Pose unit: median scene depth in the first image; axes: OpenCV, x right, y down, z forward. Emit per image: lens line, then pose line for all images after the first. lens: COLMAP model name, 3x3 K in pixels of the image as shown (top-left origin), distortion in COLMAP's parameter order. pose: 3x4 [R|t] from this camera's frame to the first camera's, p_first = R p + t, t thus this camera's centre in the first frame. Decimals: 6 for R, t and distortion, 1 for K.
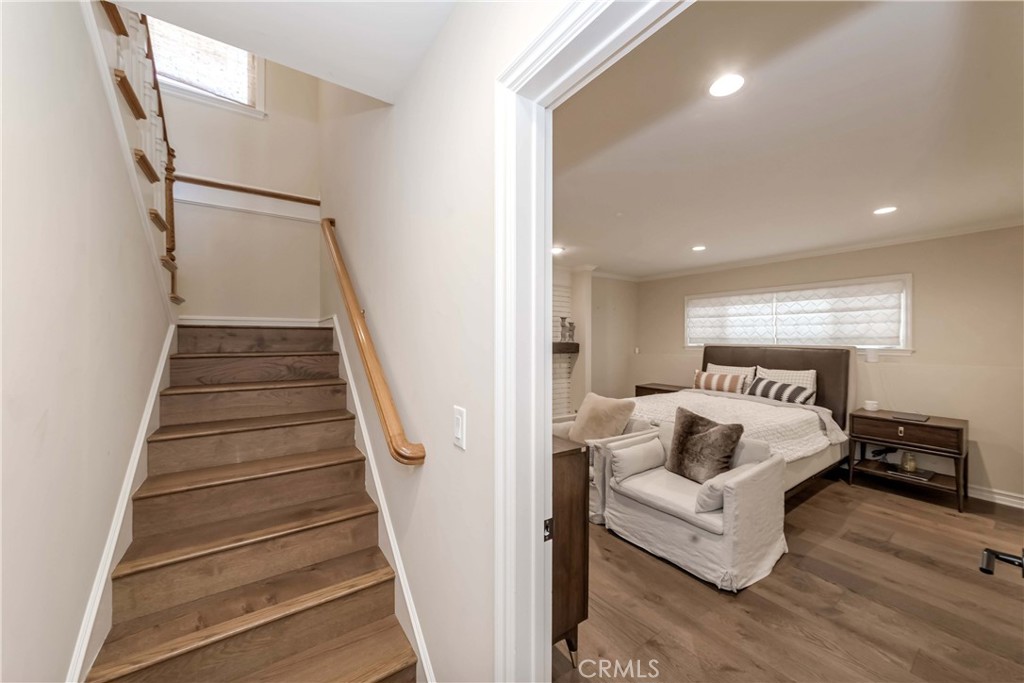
lens RADIAL K [[366.0, 0, 518.1], [0, 366.0, 343.1], [0, 0, 1]] dist [-0.001054, -0.000097]
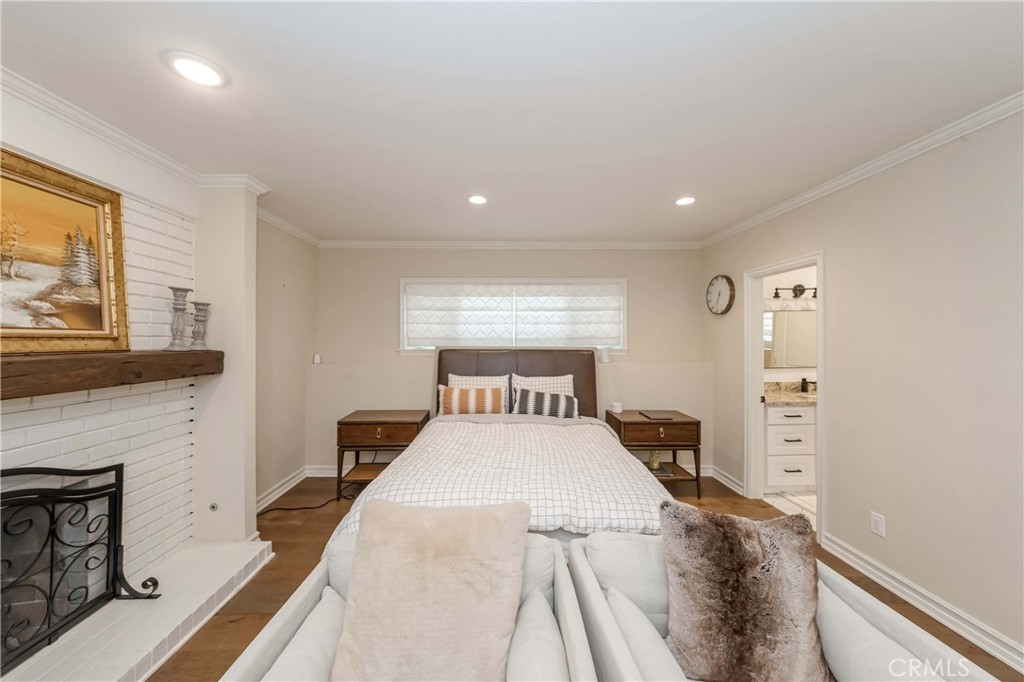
lens RADIAL K [[371.2, 0, 506.9], [0, 371.2, 338.5], [0, 0, 1]] dist [0.006386, -0.000009]
pose [[0.560650, -0.001814, 0.828051, -0.018754], [0.011997, 0.999910, -0.005933, -0.010643], [-0.827966, 0.013261, 0.560622, 0.624249]]
